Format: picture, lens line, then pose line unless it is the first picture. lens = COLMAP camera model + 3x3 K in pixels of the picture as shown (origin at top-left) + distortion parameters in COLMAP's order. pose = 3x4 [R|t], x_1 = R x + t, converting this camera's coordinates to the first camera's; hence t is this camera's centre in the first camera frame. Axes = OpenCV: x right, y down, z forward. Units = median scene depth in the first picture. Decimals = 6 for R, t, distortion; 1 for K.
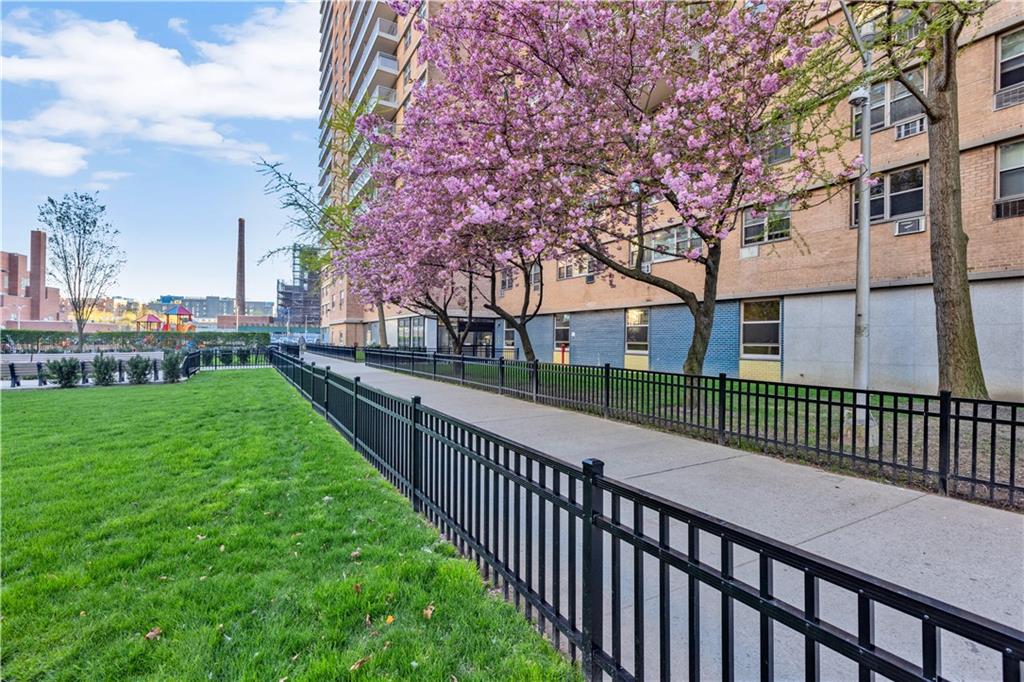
lens RADIAL K [[476.6, 0, 513.0], [0, 476.6, 327.7], [0, 0, 1]] dist [0.000641, -0.000688]
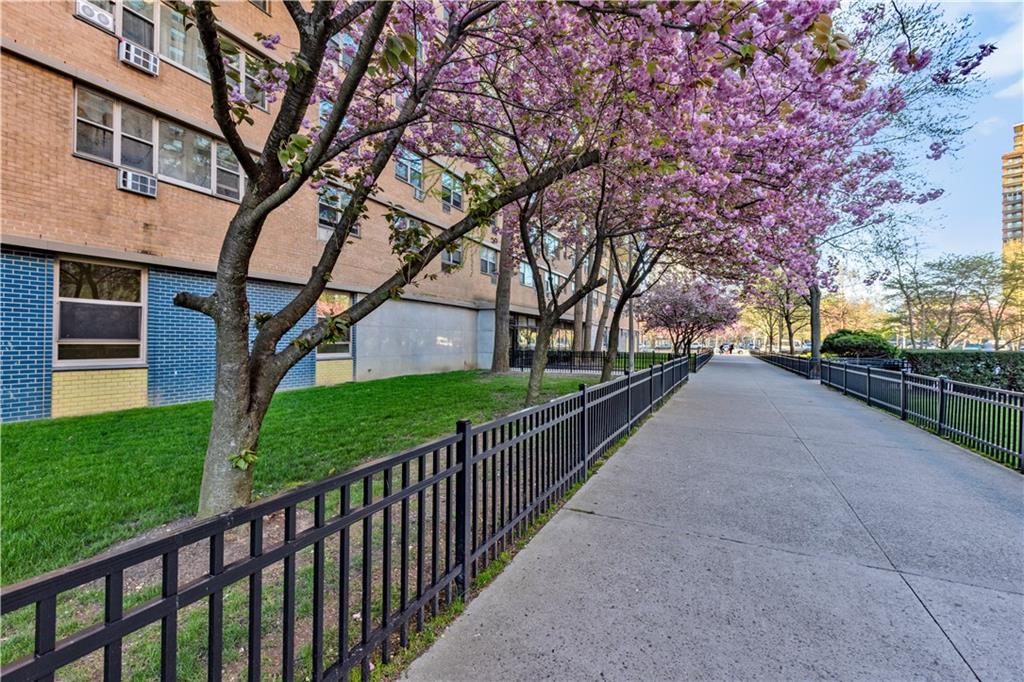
lens RADIAL K [[476.6, 0, 513.0], [0, 476.6, 327.7], [0, 0, 1]] dist [0.000641, -0.000688]
pose [[-0.594040, 0.015051, 0.804295, -0.237494], [-0.019008, 0.999283, -0.032739, 0.029363], [-0.804211, -0.034737, -0.593328, 0.979997]]
